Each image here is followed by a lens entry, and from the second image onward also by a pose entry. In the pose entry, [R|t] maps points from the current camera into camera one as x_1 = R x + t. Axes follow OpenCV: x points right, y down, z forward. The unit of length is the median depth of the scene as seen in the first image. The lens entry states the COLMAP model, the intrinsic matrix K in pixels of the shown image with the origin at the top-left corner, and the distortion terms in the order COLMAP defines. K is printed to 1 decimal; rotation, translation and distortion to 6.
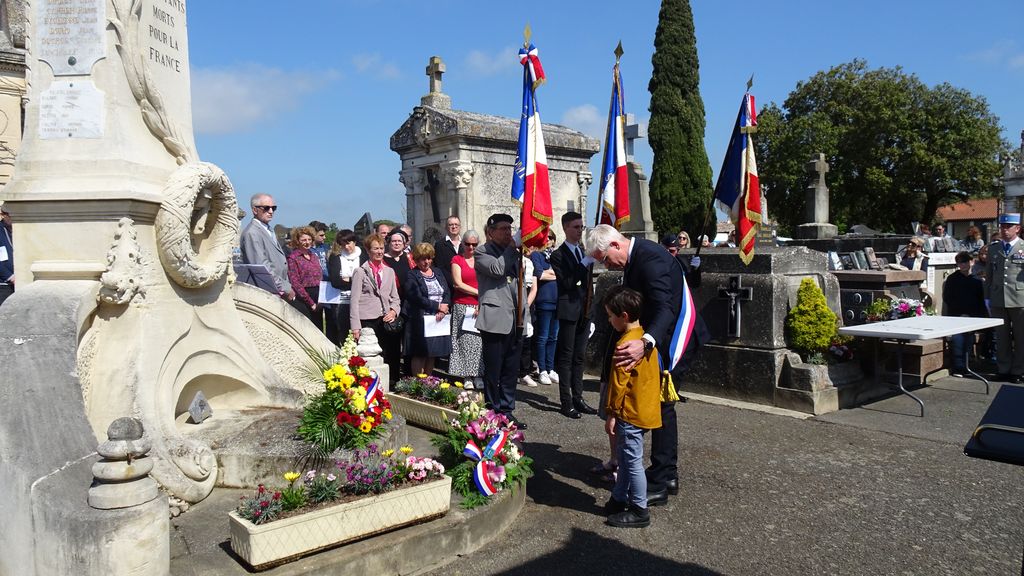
lens RADIAL K [[732.6, 0, 513.1], [0, 732.6, 286.5], [0, 0, 1]] dist [0.012522, 0.003543]
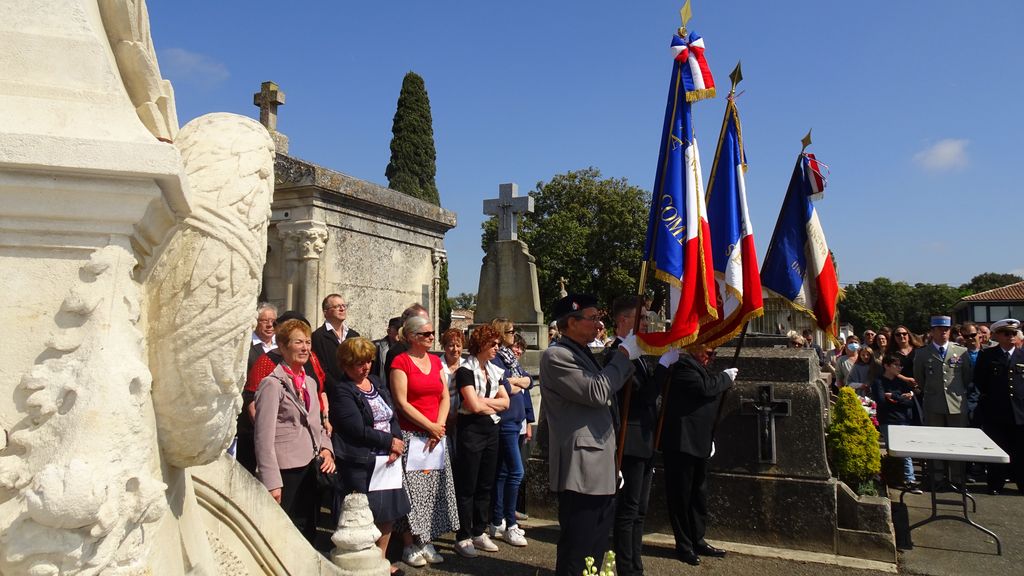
lens RADIAL K [[732.6, 0, 513.1], [0, 732.6, 286.5], [0, 0, 1]] dist [0.012522, 0.003543]
pose [[0.908849, 0.046209, 0.414559, -0.278376], [0.004910, 0.992591, -0.121404, -0.024791], [-0.417097, 0.112373, 0.901888, 0.382537]]
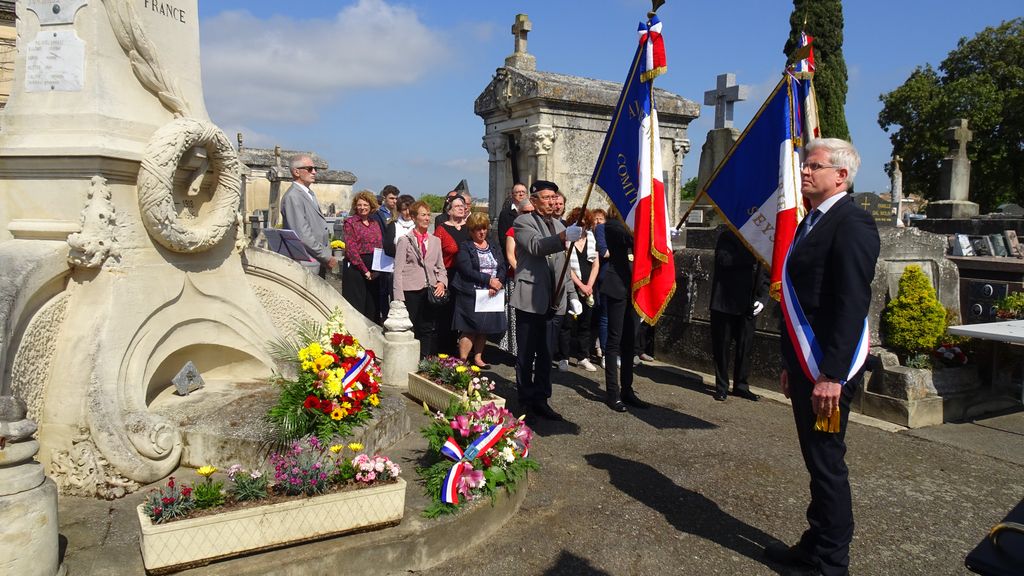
lens RADIAL K [[732.6, 0, 513.1], [0, 732.6, 286.5], [0, 0, 1]] dist [0.012522, 0.003543]
pose [[0.984665, 0.043202, -0.169023, 0.089445], [-0.036307, 0.998386, 0.043670, -0.006963], [0.170637, -0.036863, 0.984644, 0.086851]]
